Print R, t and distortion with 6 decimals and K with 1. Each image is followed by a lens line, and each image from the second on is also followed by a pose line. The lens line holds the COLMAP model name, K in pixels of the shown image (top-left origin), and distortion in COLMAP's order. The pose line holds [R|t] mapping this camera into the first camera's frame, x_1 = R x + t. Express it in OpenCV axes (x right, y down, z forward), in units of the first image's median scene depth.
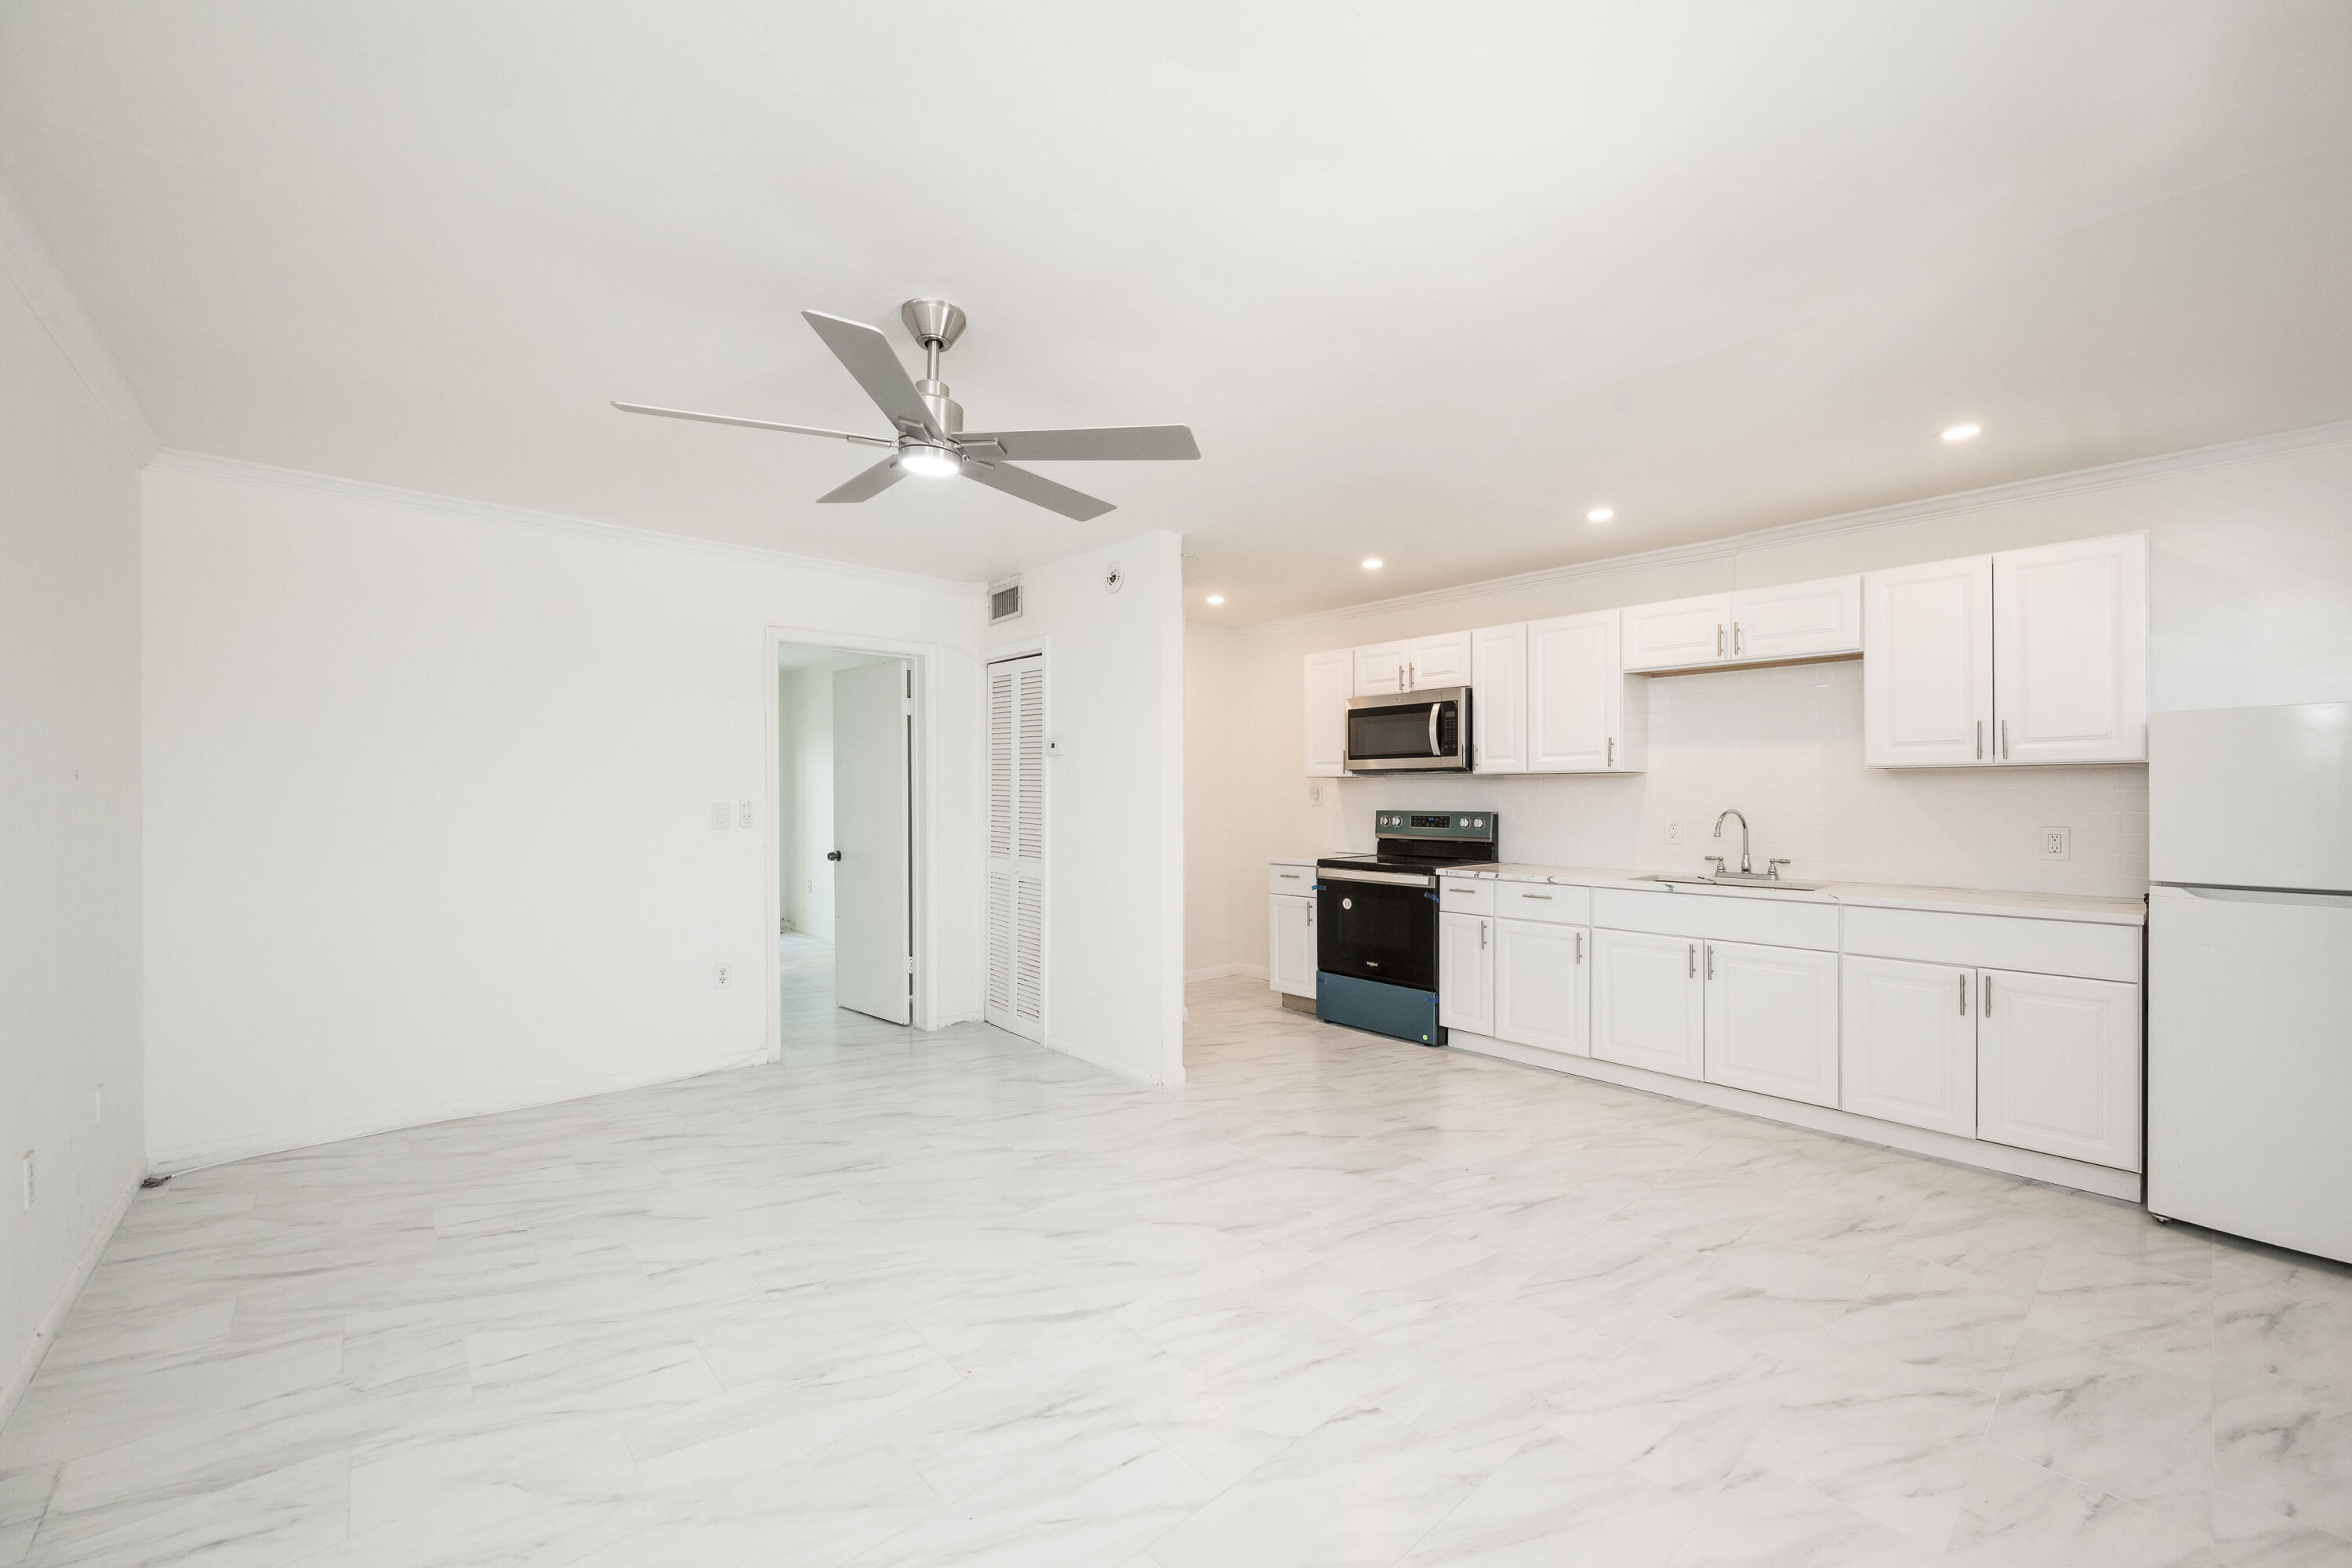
lens RADIAL K [[928.6, 0, 1180.6], [0, 928.6, 797.4], [0, 0, 1]] dist [0.000627, 0.000072]
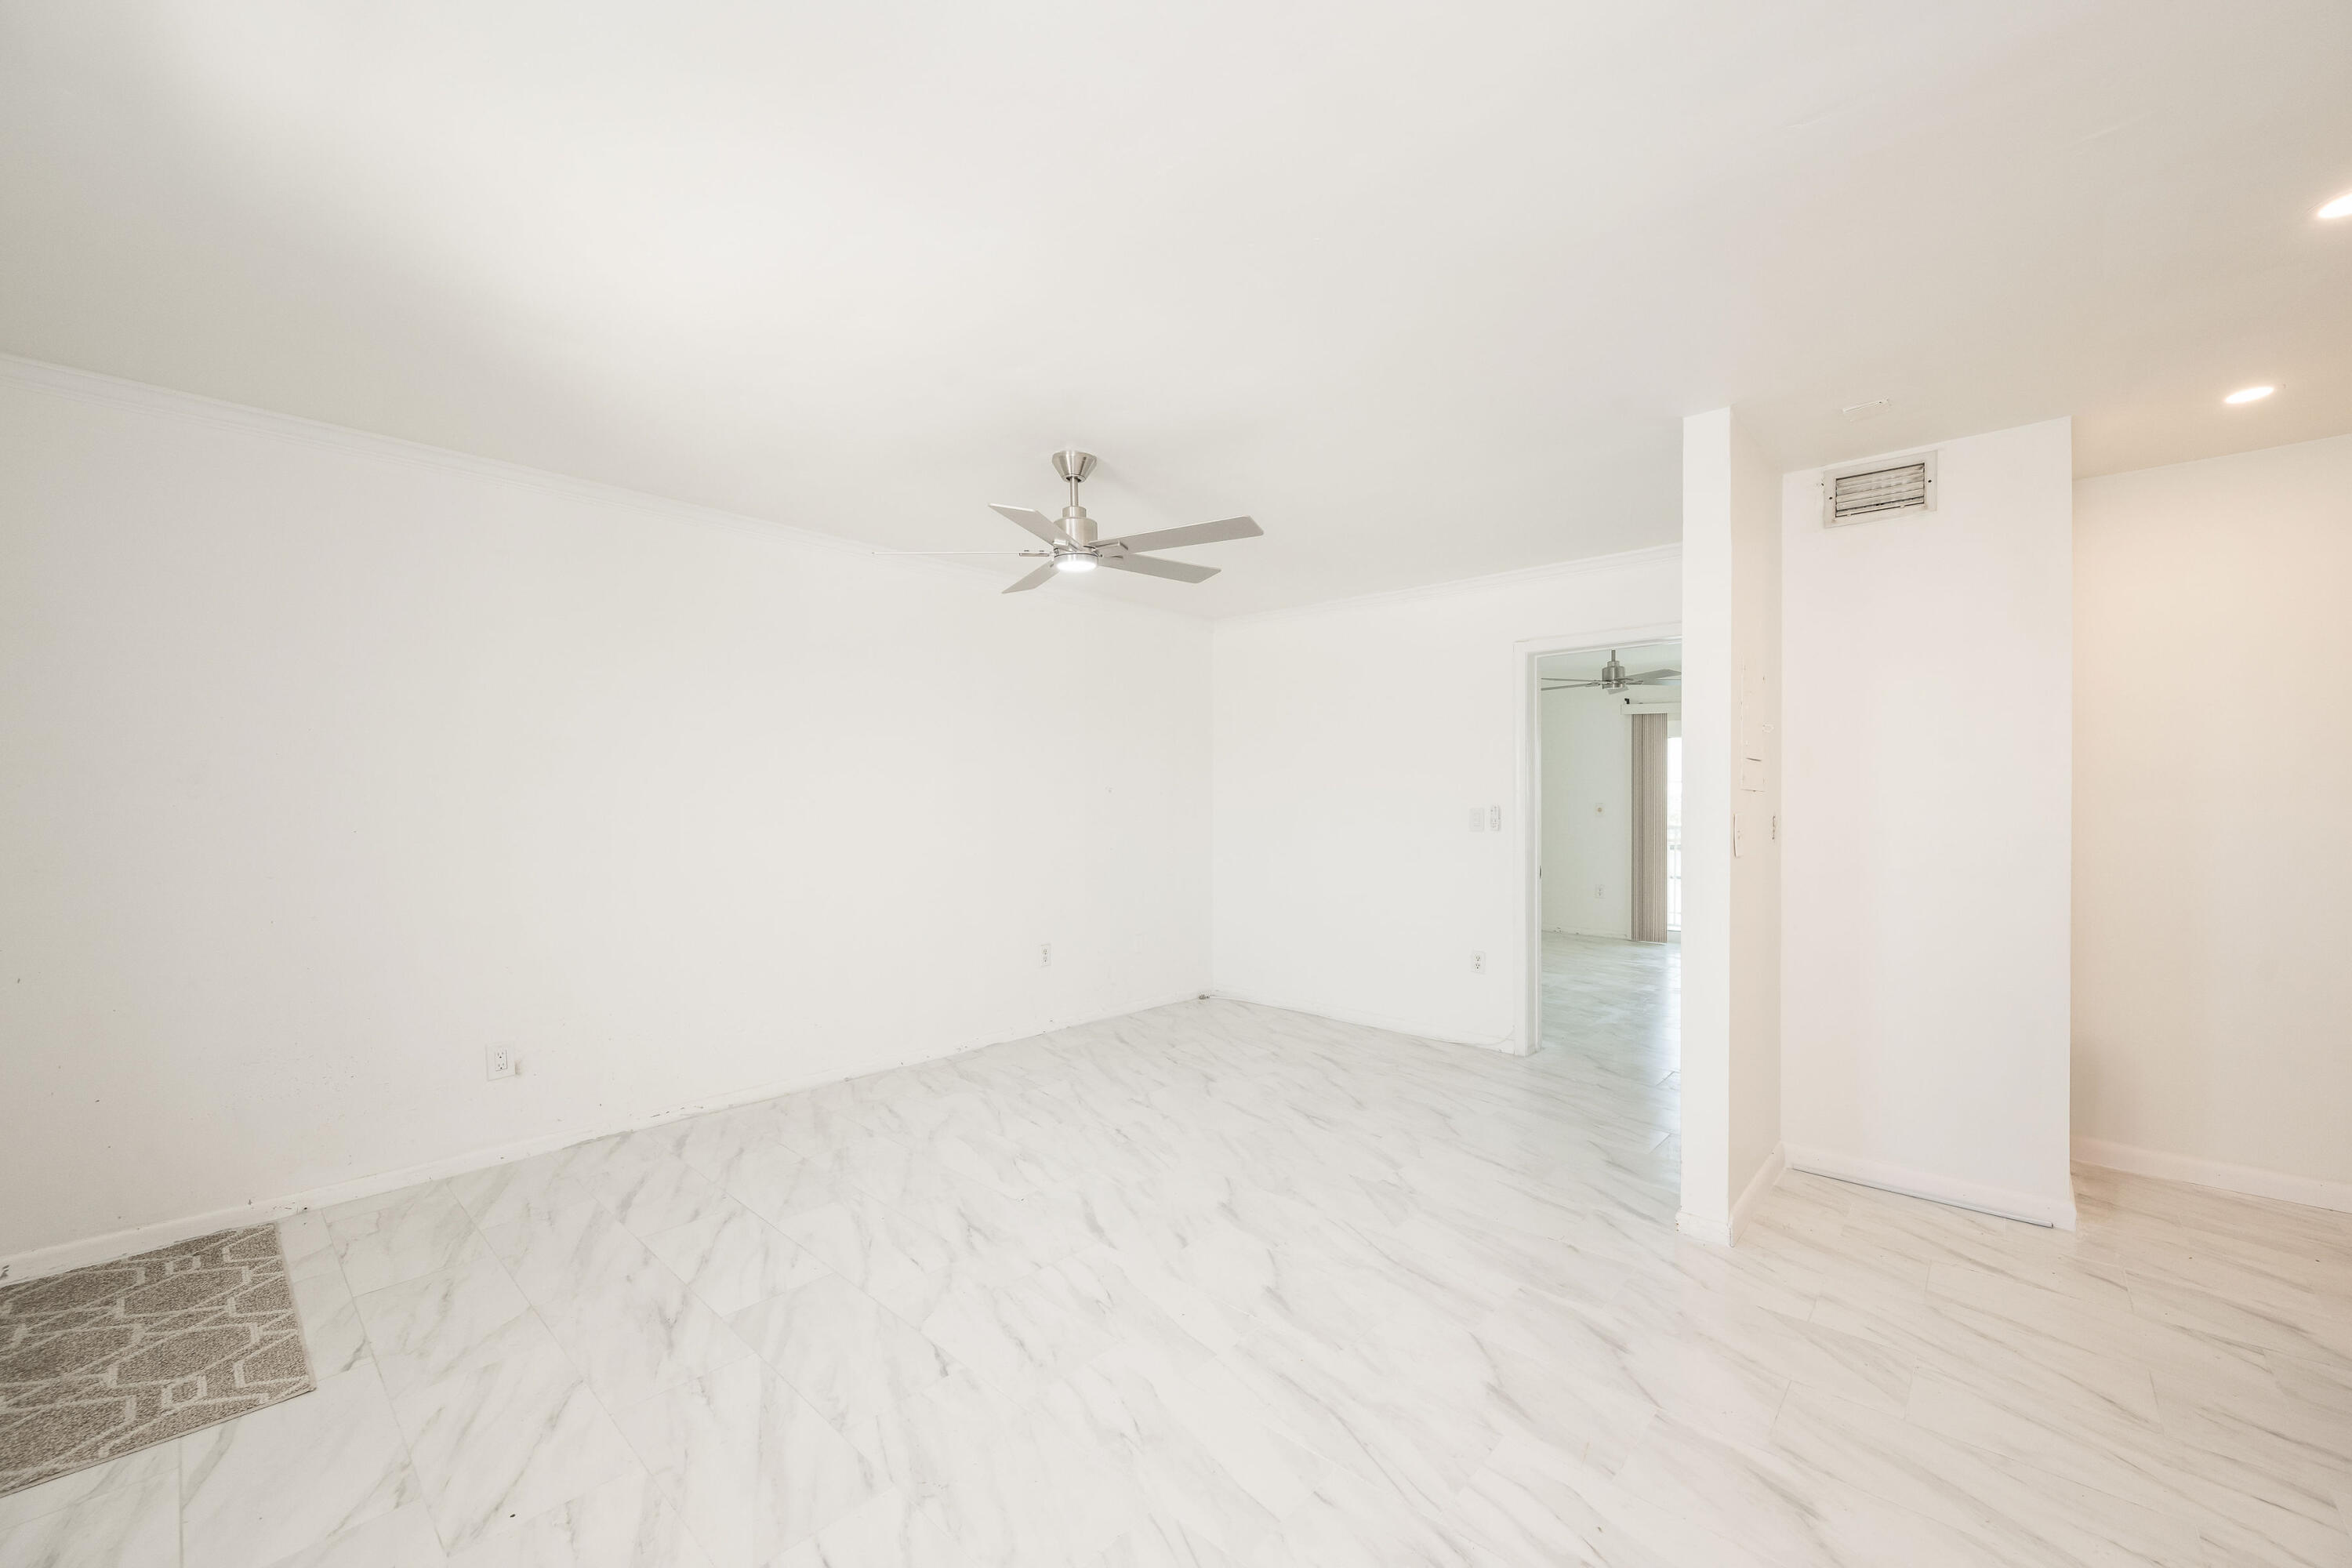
lens RADIAL K [[928.6, 0, 1167.9], [0, 928.6, 806.8], [0, 0, 1]] dist [0.000627, 0.000072]
pose [[0.087021, 0.007904, -0.996175, 0.588661], [-0.006738, 0.999950, 0.007345, -0.001415], [0.996184, 0.006073, 0.087070, 0.527310]]
